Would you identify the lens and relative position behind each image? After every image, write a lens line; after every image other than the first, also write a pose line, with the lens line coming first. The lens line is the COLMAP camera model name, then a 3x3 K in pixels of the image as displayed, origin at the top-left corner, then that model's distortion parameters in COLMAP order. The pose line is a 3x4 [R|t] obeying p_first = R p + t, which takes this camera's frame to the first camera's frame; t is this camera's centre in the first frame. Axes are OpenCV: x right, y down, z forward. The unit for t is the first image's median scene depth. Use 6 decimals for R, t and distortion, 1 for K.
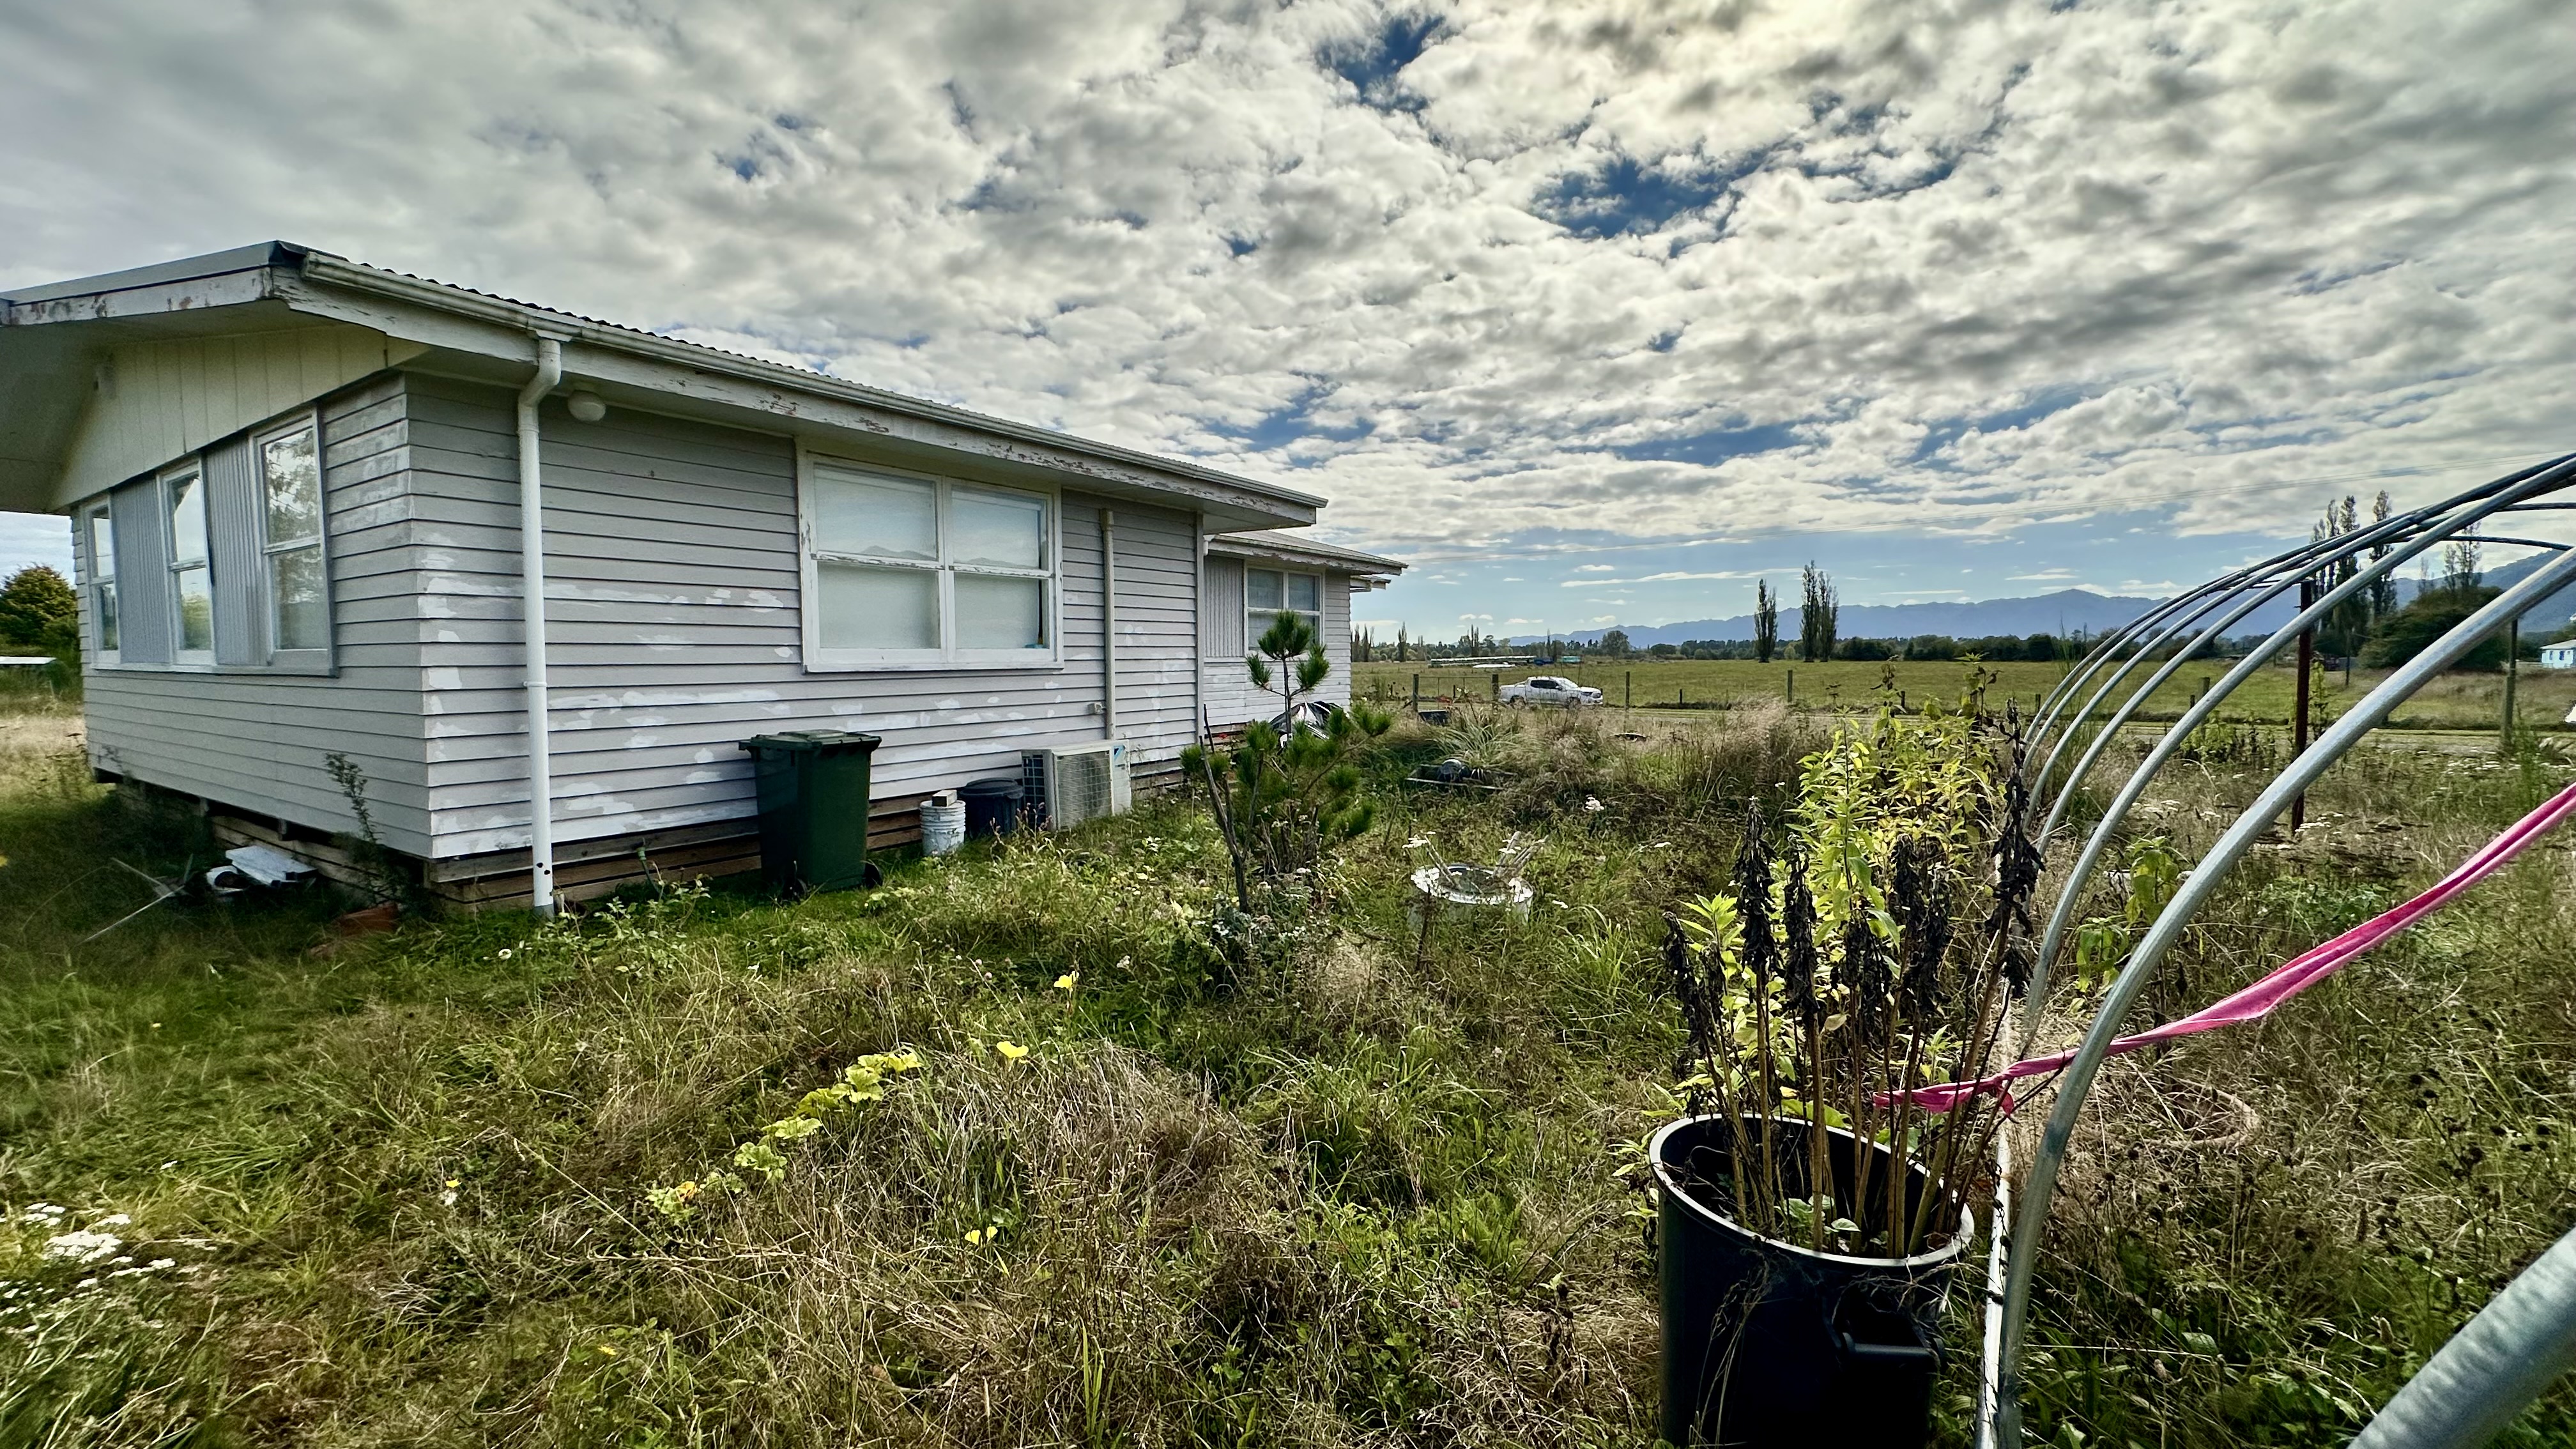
lens RADIAL K [[966.7, 0, 1288.0], [0, 966.7, 724.5], [0, 0, 1]] dist [-0.000510, 0.000161]
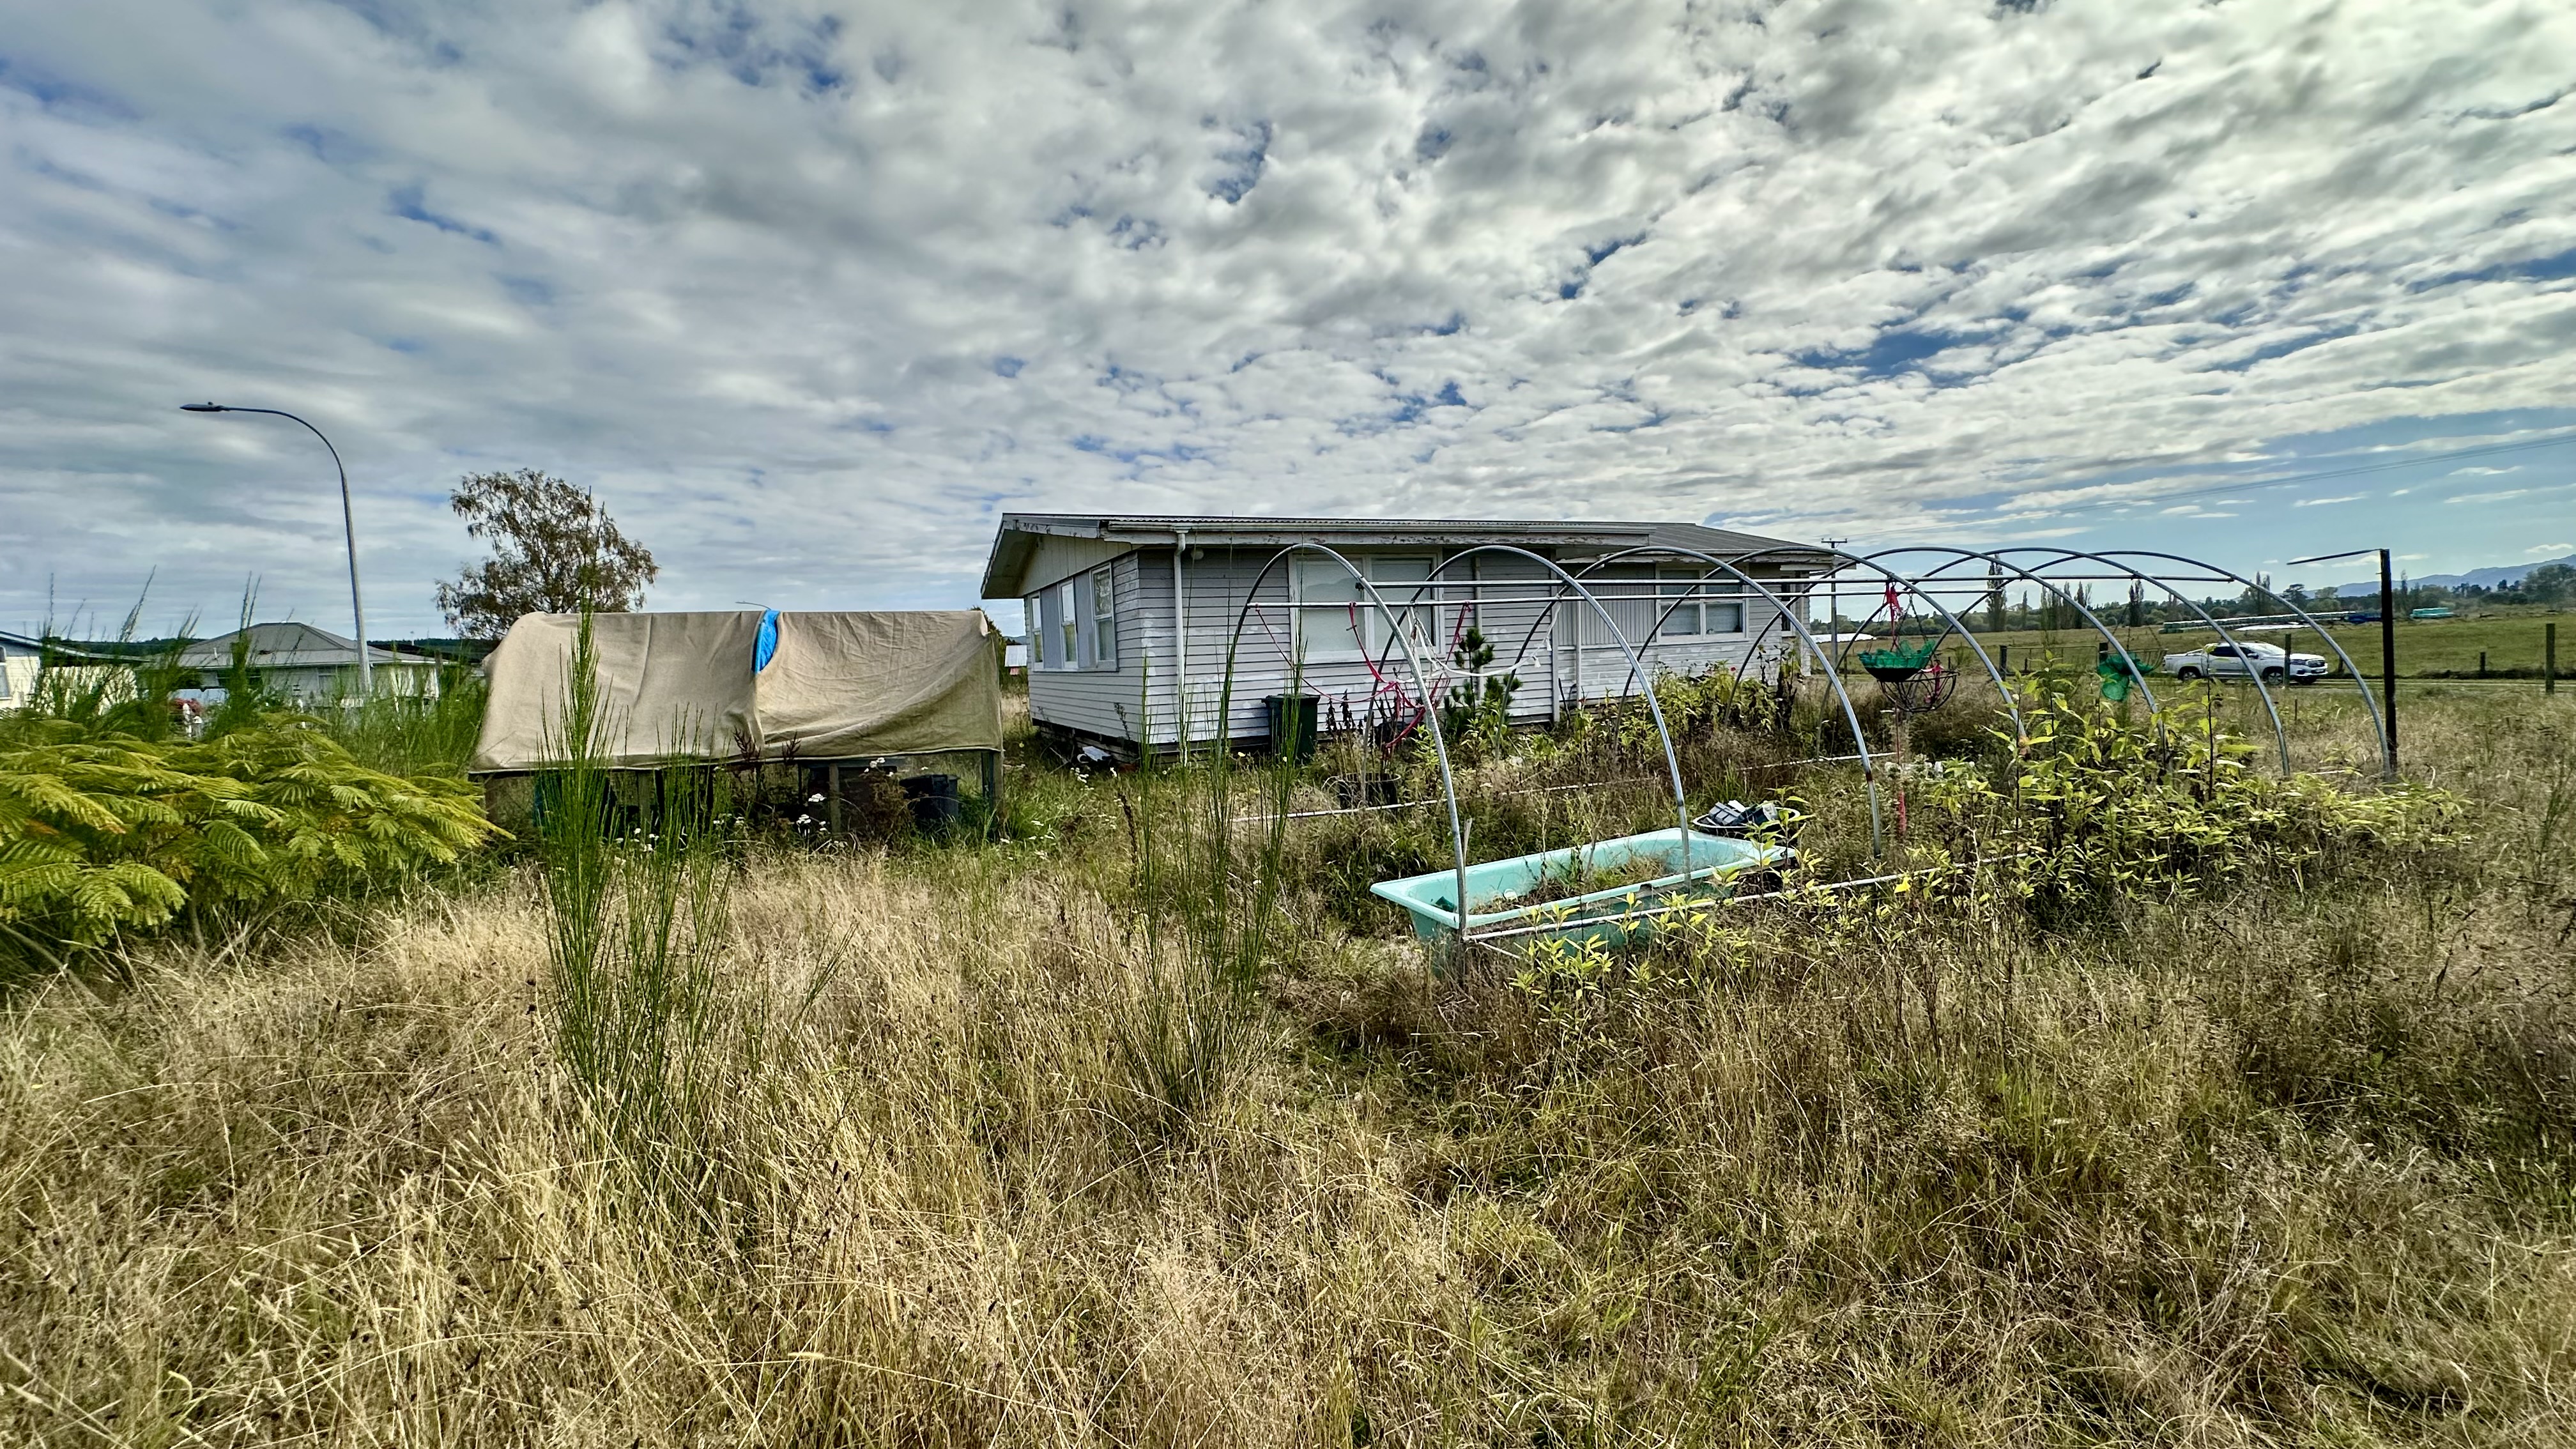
lens RADIAL K [[1033.7, 0, 1277.8], [0, 1033.7, 729.4], [0, 0, 1]] dist [0.000141, 0.000011]
pose [[0.818280, 0.007094, -0.574776, 0.657735], [0.001448, 0.999895, 0.014403, 0.047428], [0.574818, -0.012618, 0.818184, -0.704391]]
